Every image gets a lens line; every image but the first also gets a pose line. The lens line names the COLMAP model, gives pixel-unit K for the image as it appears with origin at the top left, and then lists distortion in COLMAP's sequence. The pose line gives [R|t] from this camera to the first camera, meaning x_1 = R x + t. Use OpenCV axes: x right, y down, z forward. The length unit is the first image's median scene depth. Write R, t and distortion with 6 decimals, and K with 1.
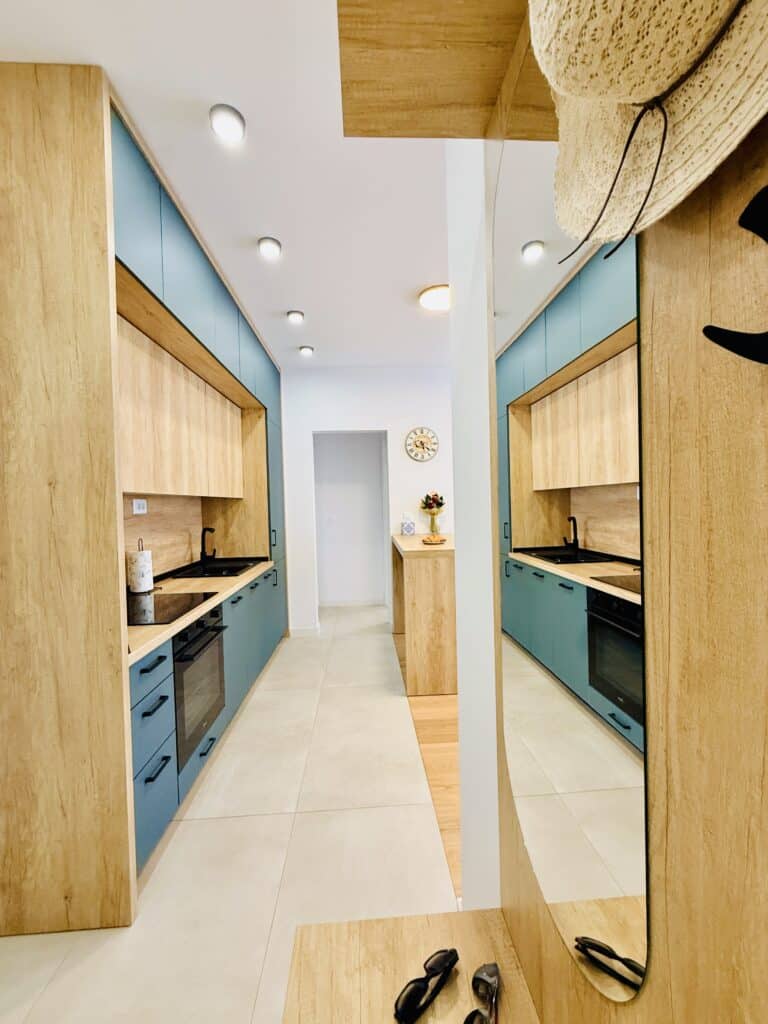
lens RADIAL K [[408.3, 0, 384.0], [0, 408.3, 512.0], [0, 0, 1]] dist [-0.000725, -0.000371]
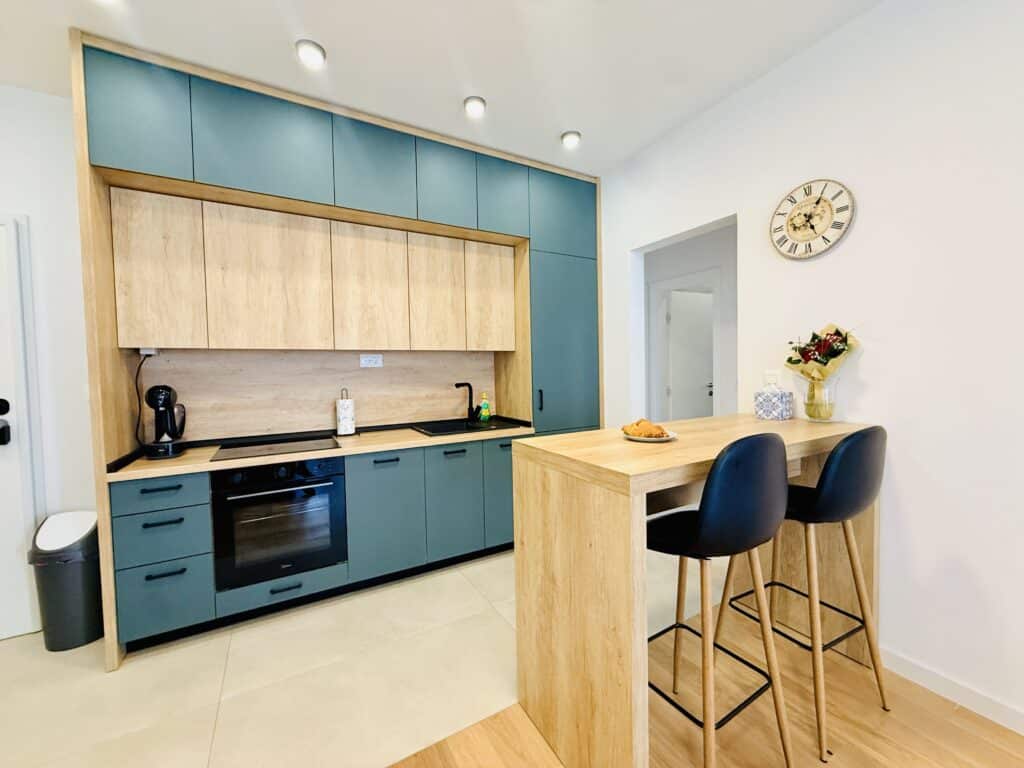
lens RADIAL K [[408.3, 0, 511.4], [0, 408.3, 384.8], [0, 0, 1]] dist [-0.000725, -0.000371]
pose [[0.448474, 0.049238, -0.892438, 0.384347], [-0.008723, 0.998675, 0.050715, -0.005287], [0.893753, -0.014960, 0.448310, 0.544419]]
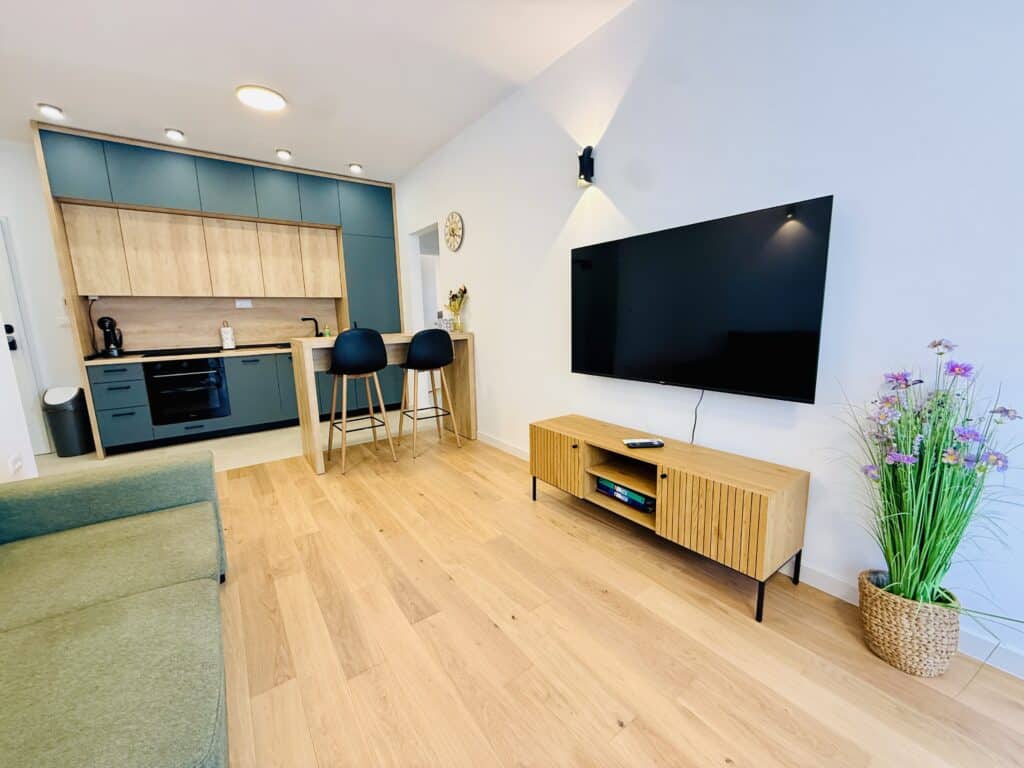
lens RADIAL K [[408.3, 0, 511.4], [0, 408.3, 384.8], [0, 0, 1]] dist [-0.000725, -0.000371]
pose [[0.552227, 0.151933, -0.819733, 1.031606], [-0.007235, 0.984090, 0.177521, 0.006397], [0.833663, -0.092101, 0.544540, 0.630720]]
